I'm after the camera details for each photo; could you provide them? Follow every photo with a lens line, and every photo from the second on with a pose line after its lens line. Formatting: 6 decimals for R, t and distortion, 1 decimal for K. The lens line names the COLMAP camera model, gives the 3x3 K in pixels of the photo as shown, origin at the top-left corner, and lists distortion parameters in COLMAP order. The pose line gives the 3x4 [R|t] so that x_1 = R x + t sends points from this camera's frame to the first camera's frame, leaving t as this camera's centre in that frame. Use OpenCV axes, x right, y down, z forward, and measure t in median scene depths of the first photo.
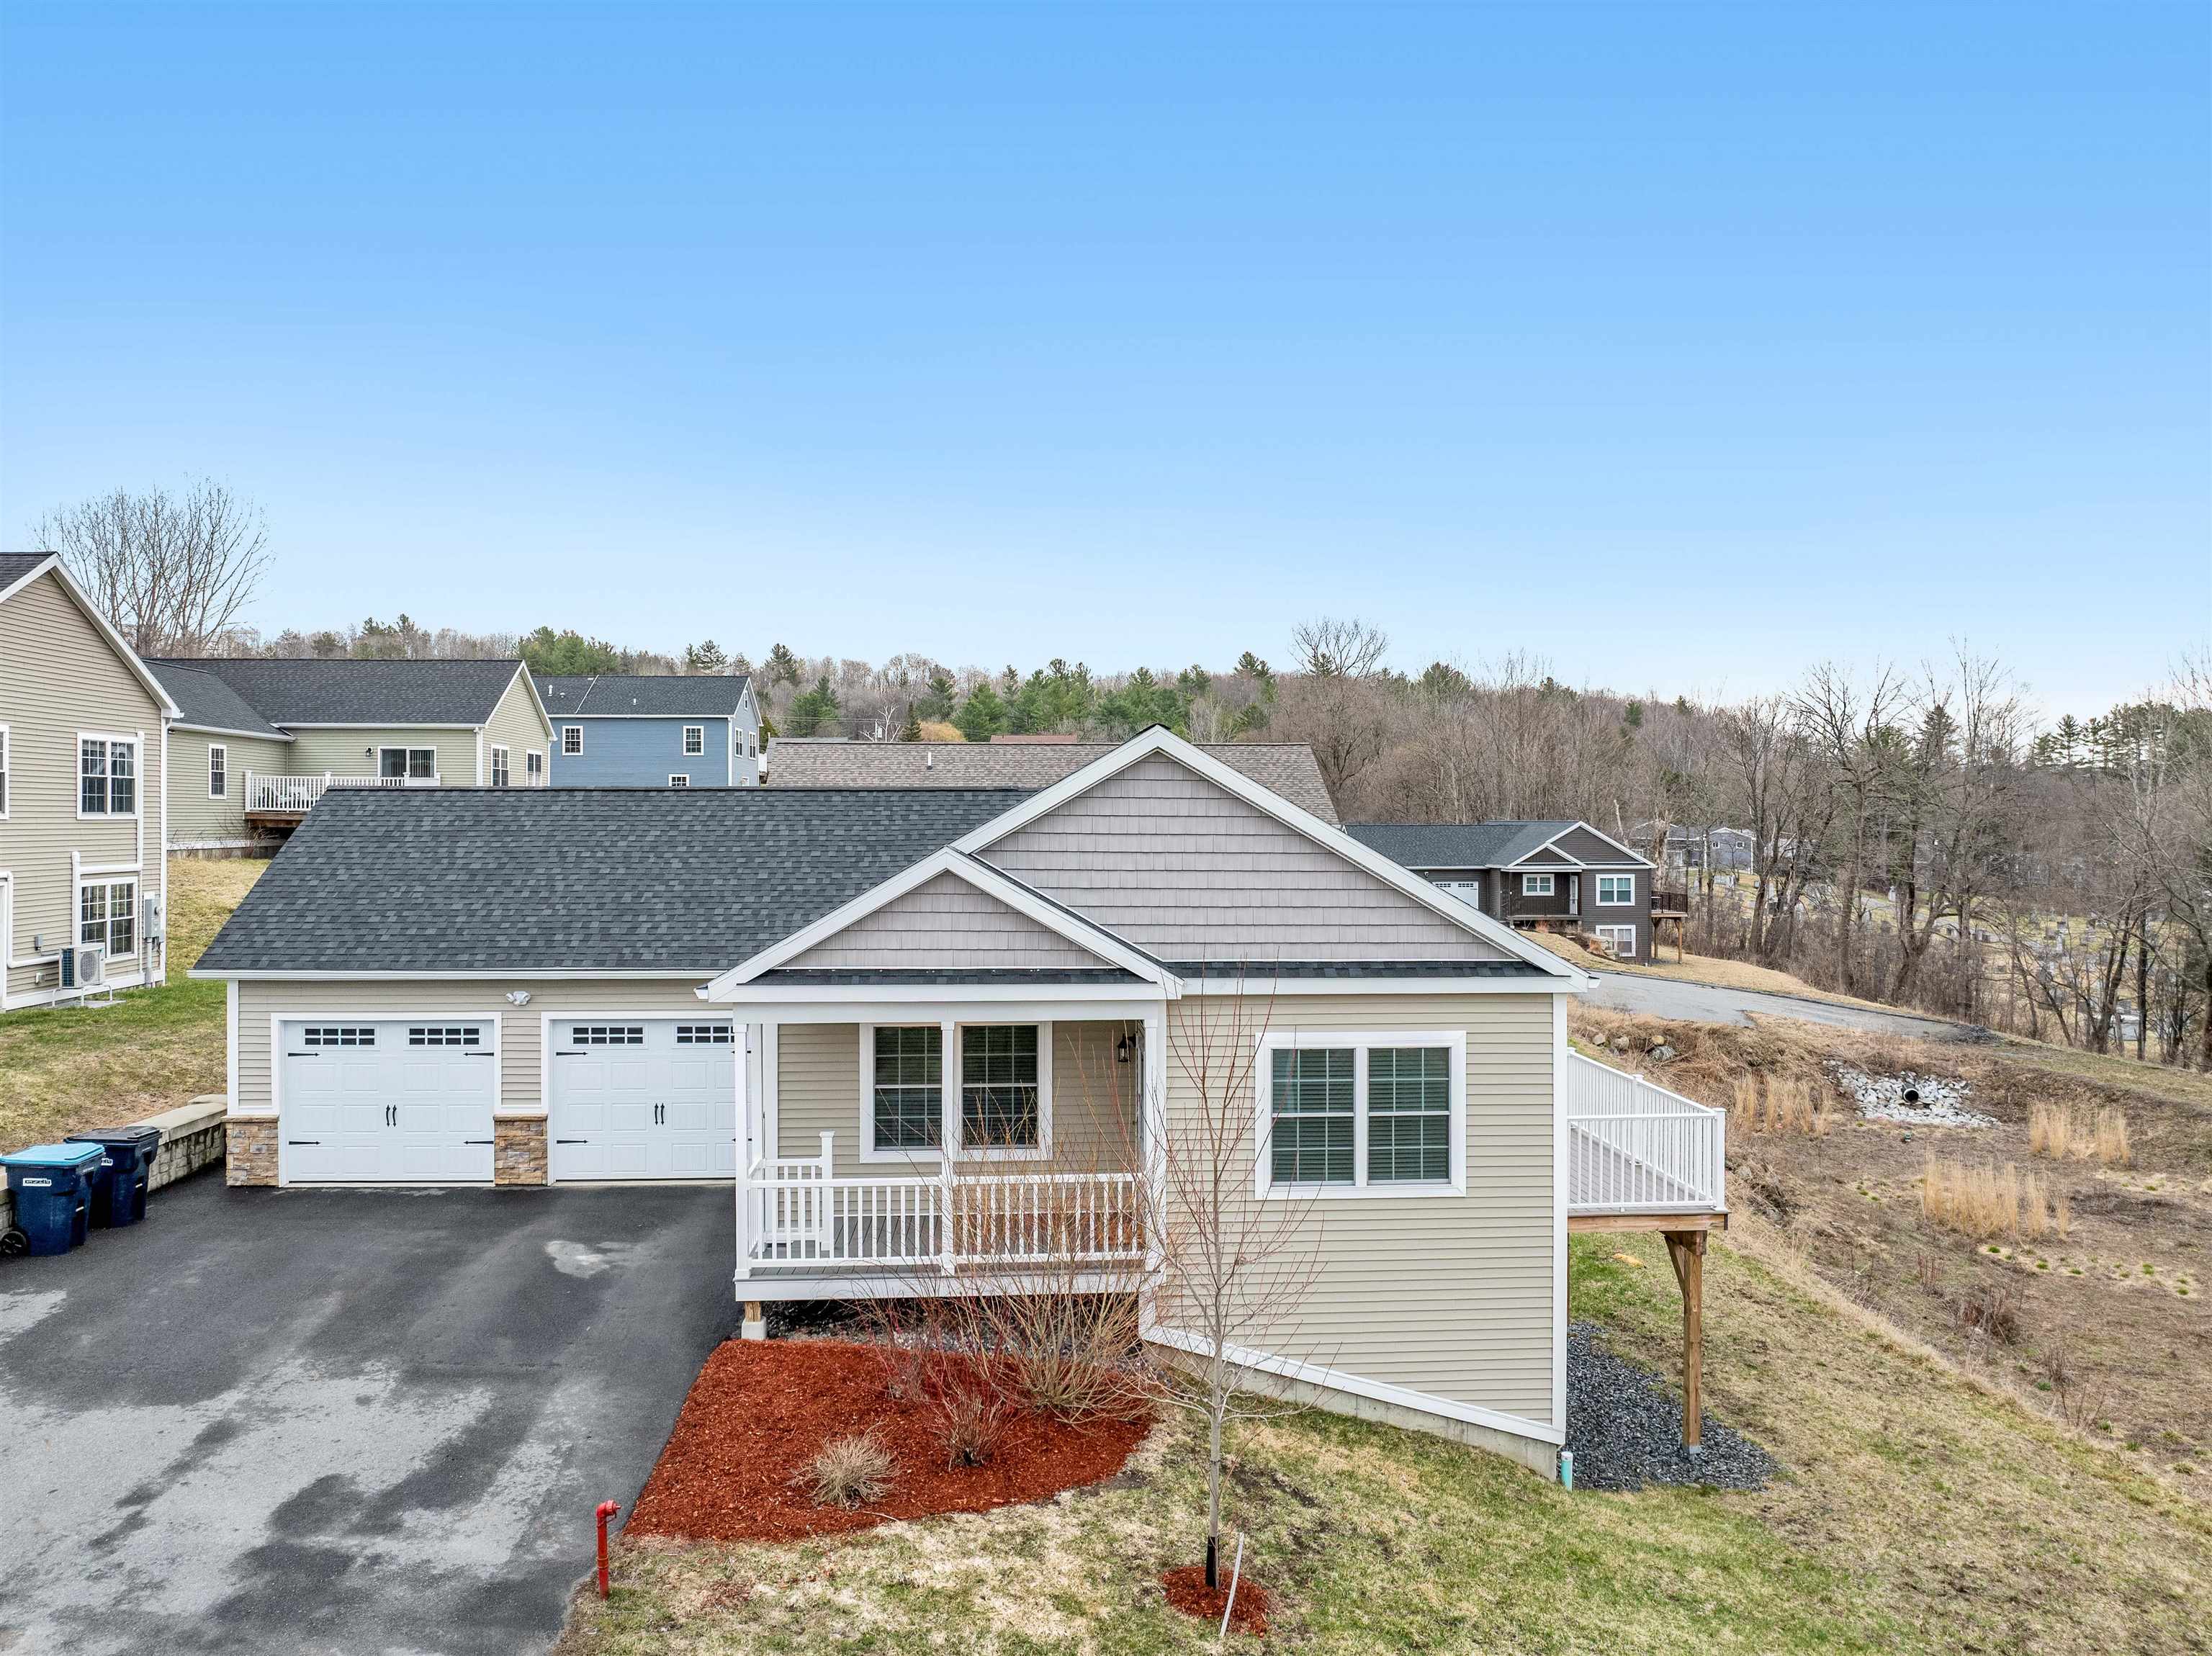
lens RADIAL K [[1588.0, 0, 1099.2], [0, 1588.0, 824.8], [0, 0, 1]] dist [-0.054562, 0.037904]
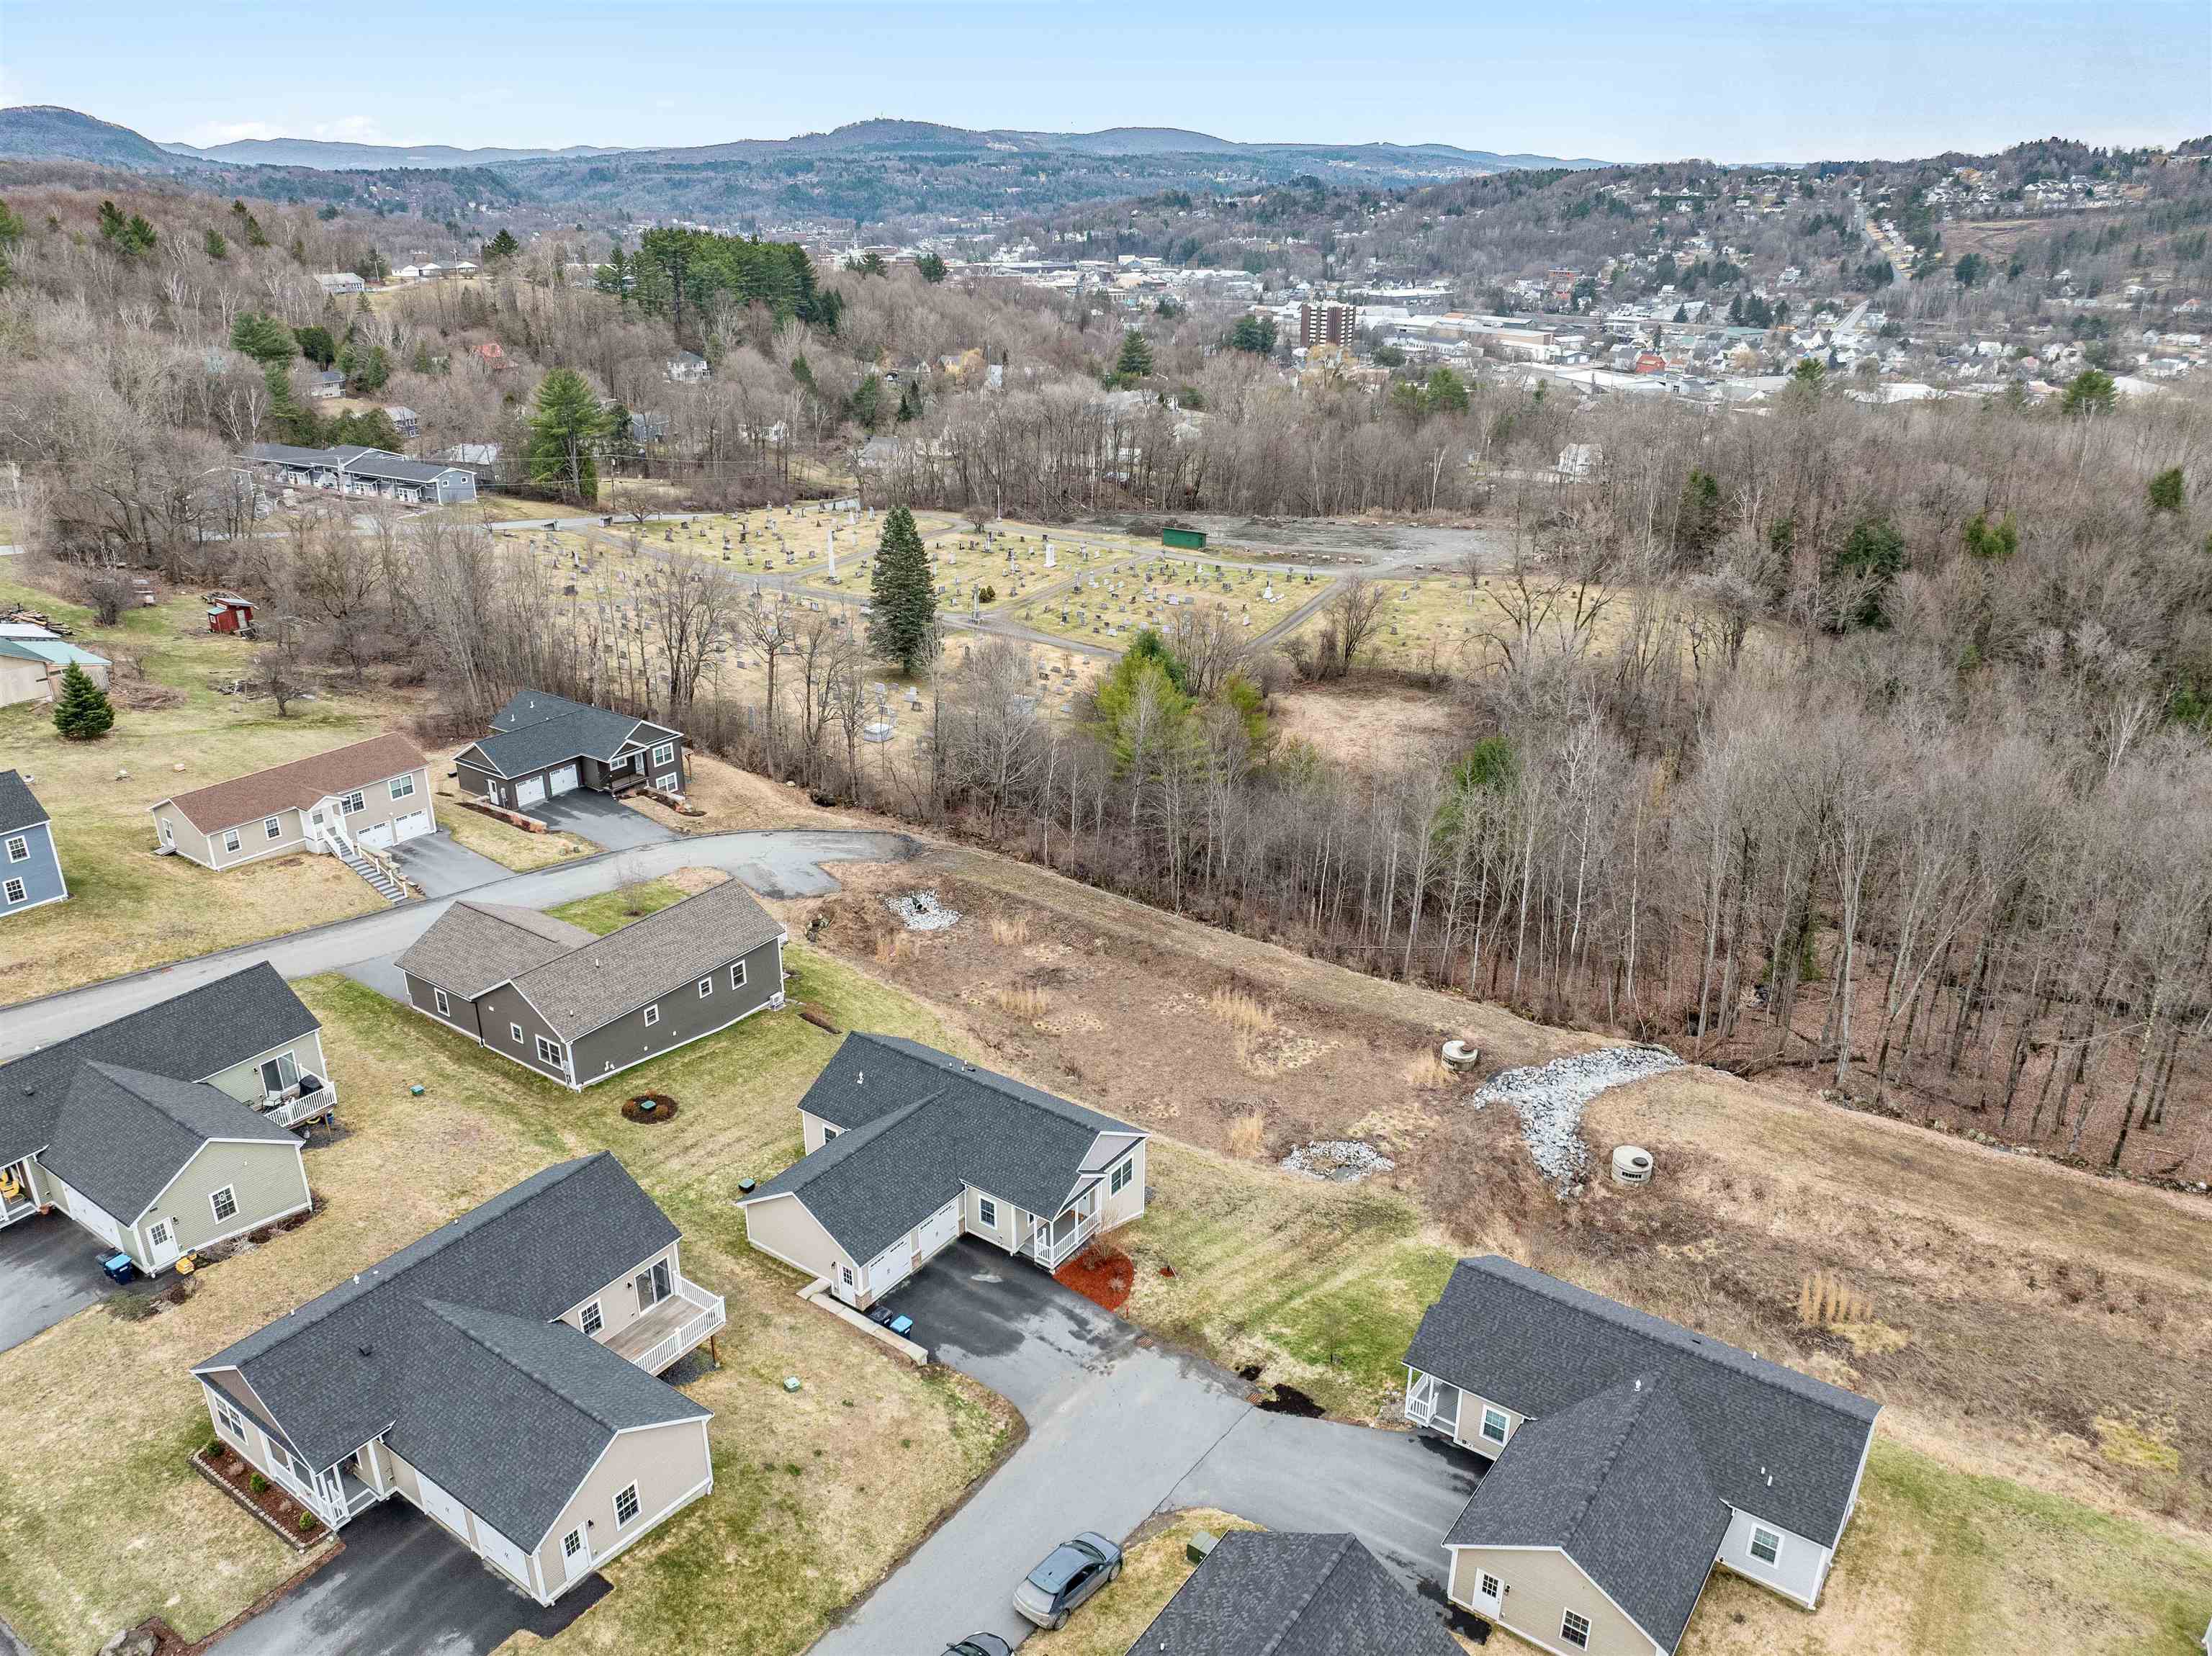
lens RADIAL K [[1559.8, 0, 1106.0], [0, 1559.8, 828.0], [0, 0, 1]] dist [-0.034484, 0.004025]
pose [[0.621788, -0.294594, 0.725668, -2.959659], [-0.001334, 0.926160, 0.377129, -2.561852], [-0.783184, -0.235462, 0.575482, -1.466591]]
